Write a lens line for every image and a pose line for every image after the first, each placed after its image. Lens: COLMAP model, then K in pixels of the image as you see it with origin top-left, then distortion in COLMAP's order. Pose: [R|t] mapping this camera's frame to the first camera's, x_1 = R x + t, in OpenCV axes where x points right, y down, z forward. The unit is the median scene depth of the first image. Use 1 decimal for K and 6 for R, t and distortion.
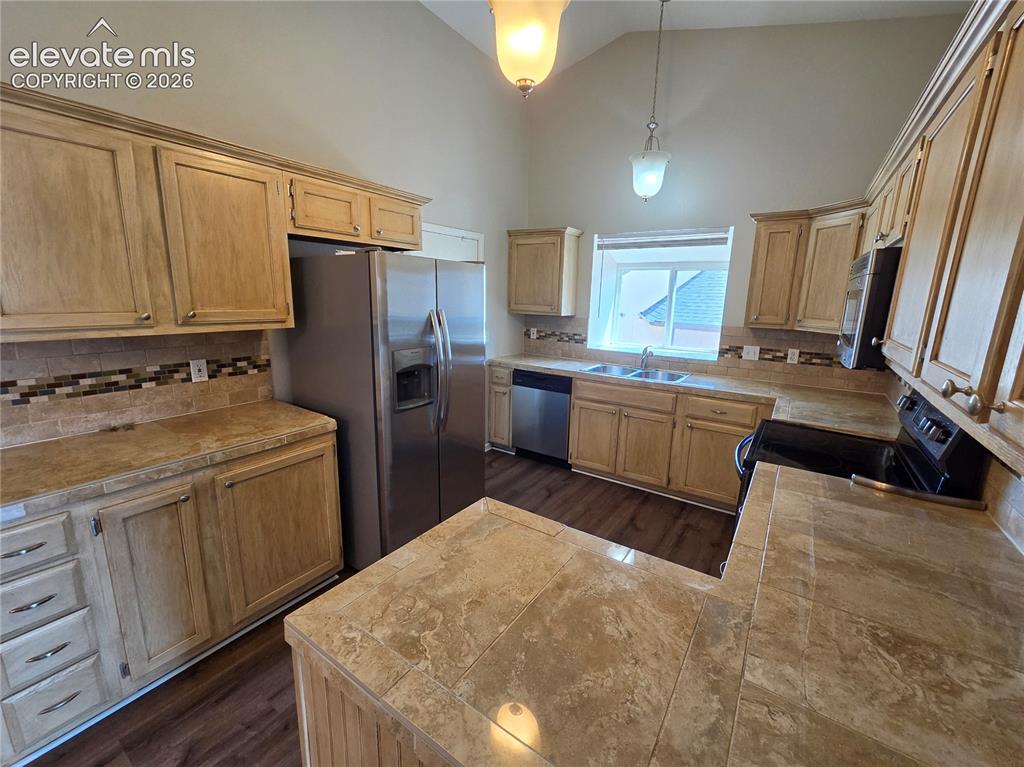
lens RADIAL K [[422.2, 0, 520.7], [0, 422.2, 381.8], [0, 0, 1]] dist [0.006262, -0.003185]
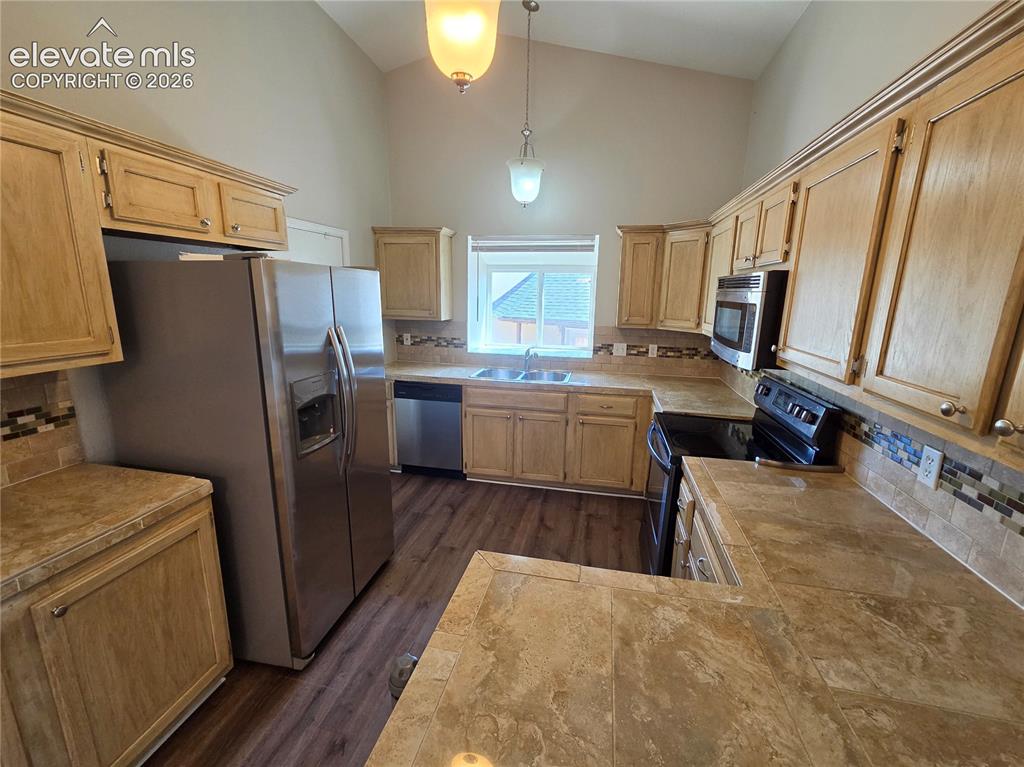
lens RADIAL K [[422.2, 0, 518.0], [0, 422.2, 380.8], [0, 0, 1]] dist [0.006262, -0.003185]
pose [[0.925791, -0.085965, 0.368132, -0.194522], [0.080770, 0.996295, 0.029529, -0.064574], [-0.369307, 0.002396, 0.929304, 0.097856]]
